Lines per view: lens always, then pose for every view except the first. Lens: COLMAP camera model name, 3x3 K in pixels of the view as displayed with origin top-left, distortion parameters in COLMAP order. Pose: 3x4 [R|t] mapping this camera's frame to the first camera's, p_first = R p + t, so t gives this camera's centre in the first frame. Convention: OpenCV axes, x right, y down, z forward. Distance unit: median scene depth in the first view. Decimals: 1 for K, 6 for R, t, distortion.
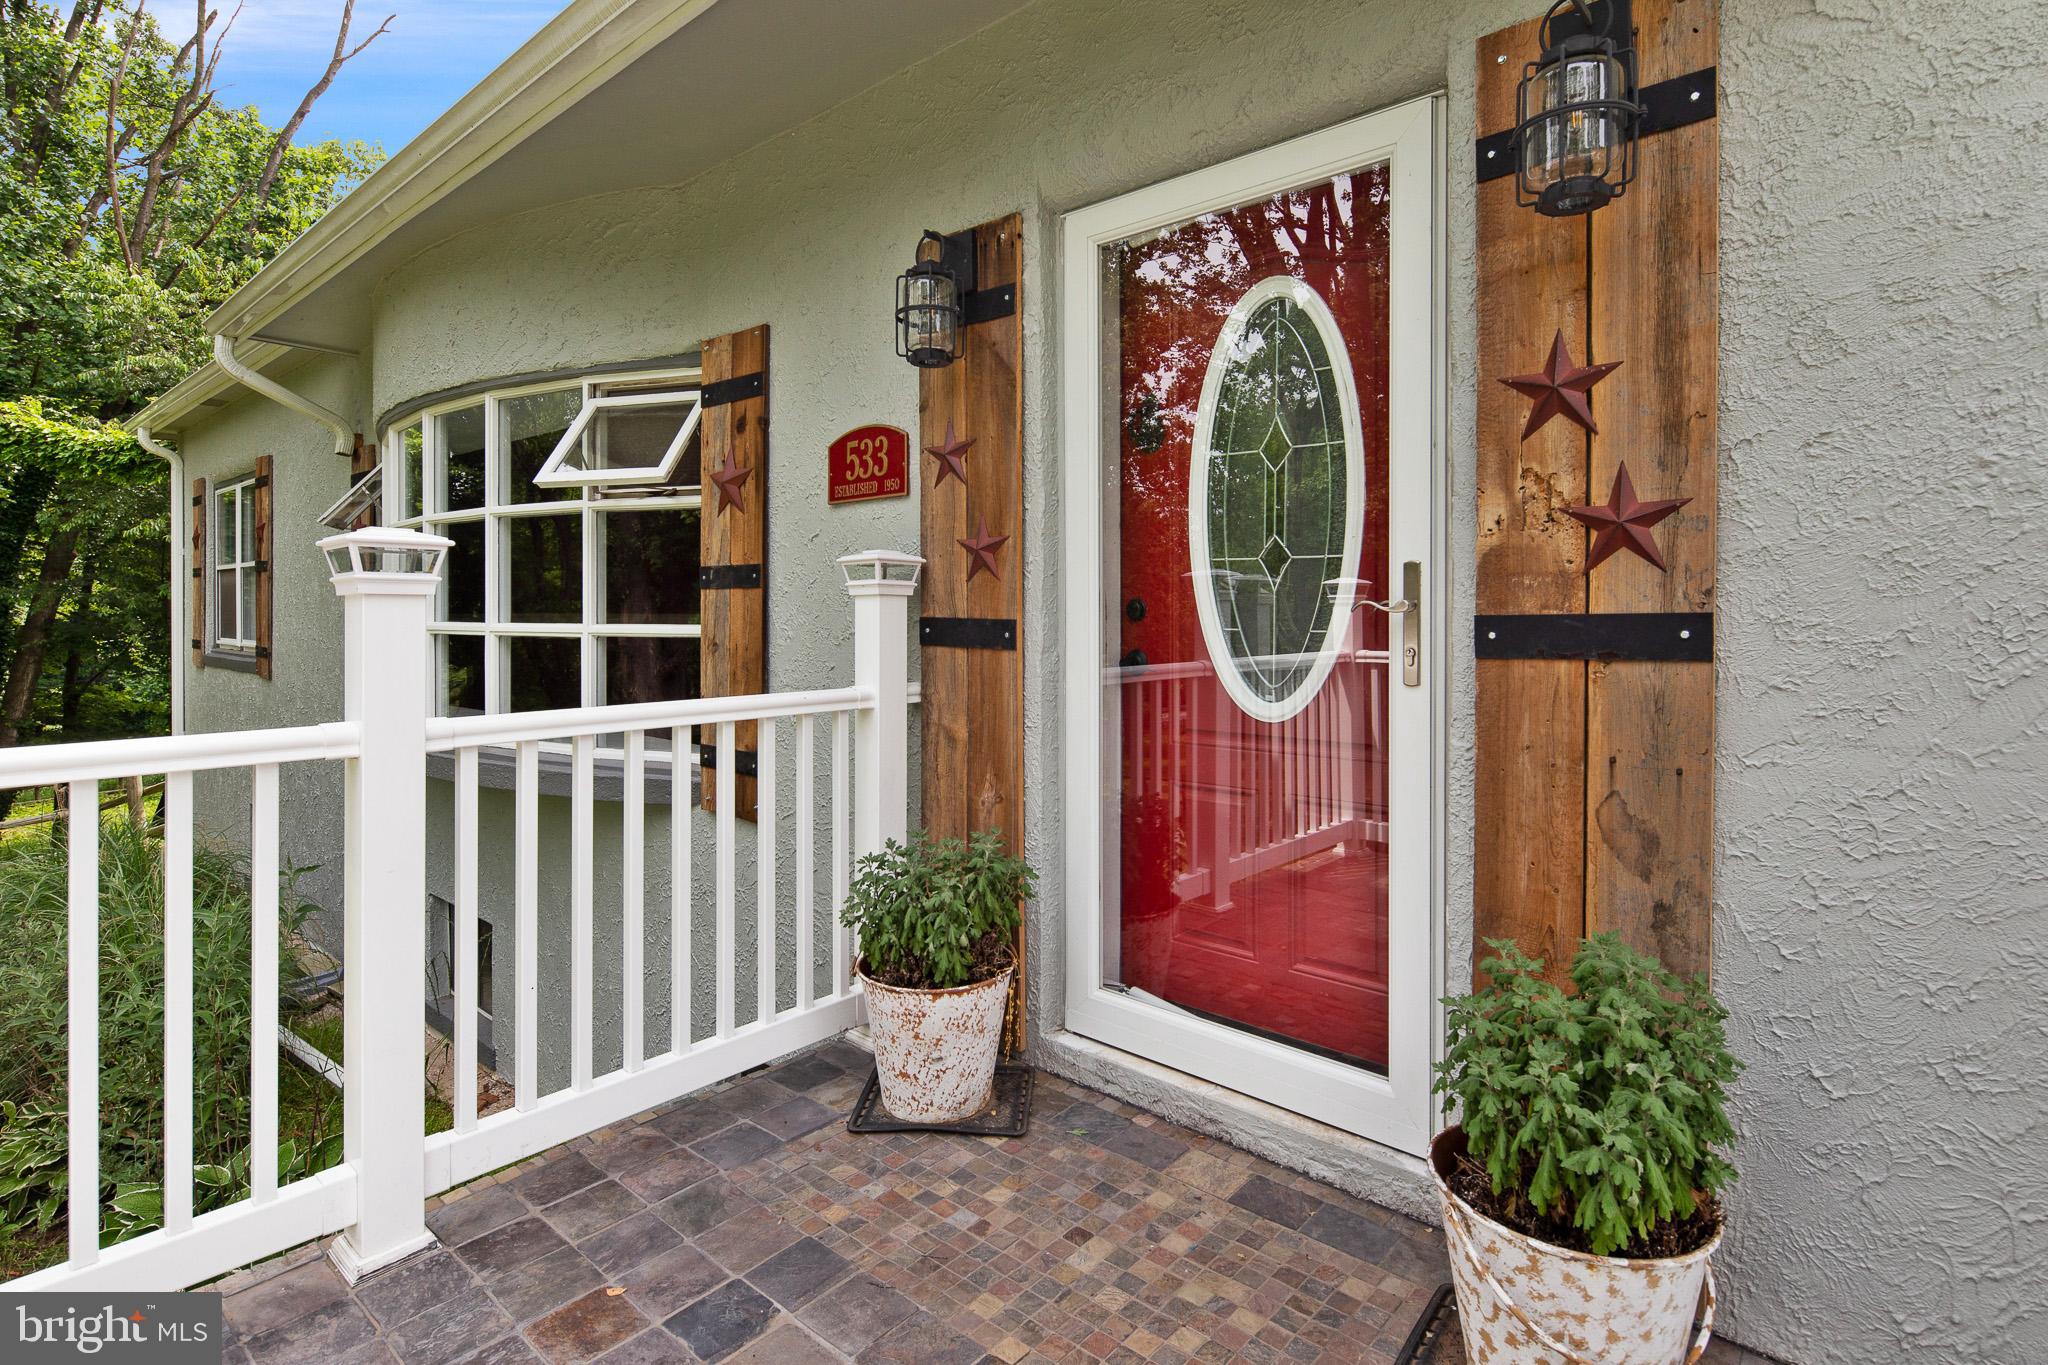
lens RADIAL K [[1013.4, 0, 1024.0], [0, 1013.4, 682.5], [0, 0, 1]] dist [0.000548, -0.000317]
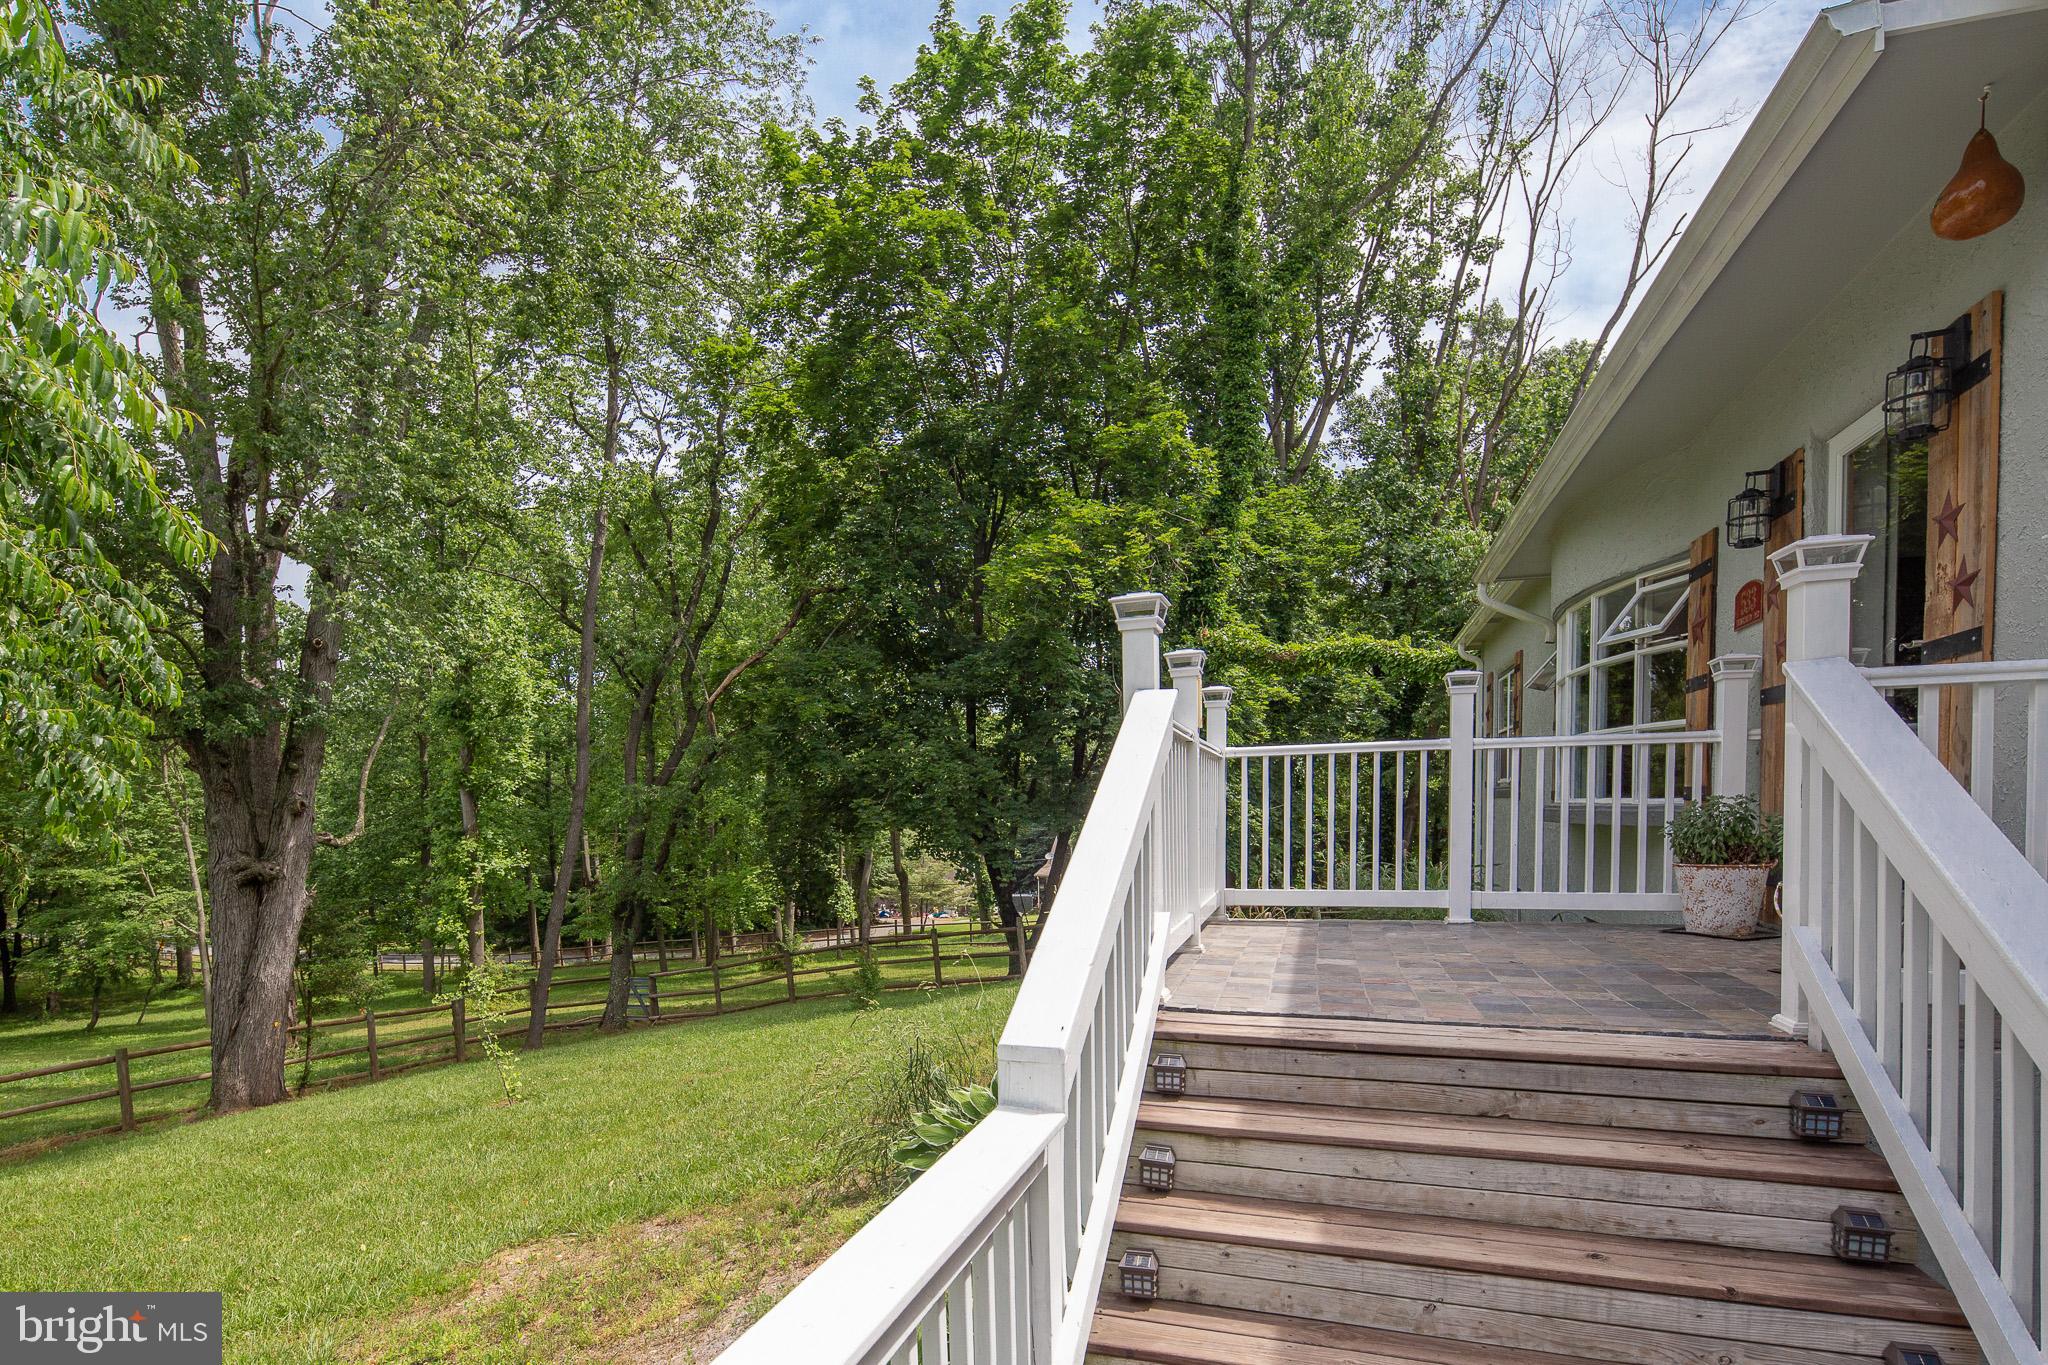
lens RADIAL K [[1013.4, 0, 1024.0], [0, 1013.4, 682.5], [0, 0, 1]] dist [0.000548, -0.000317]
pose [[0.415389, -0.111110, -0.902832, 0.609648], [-0.048982, 0.988340, -0.144170, 0.152201], [0.908324, 0.104109, 0.405103, -0.537724]]
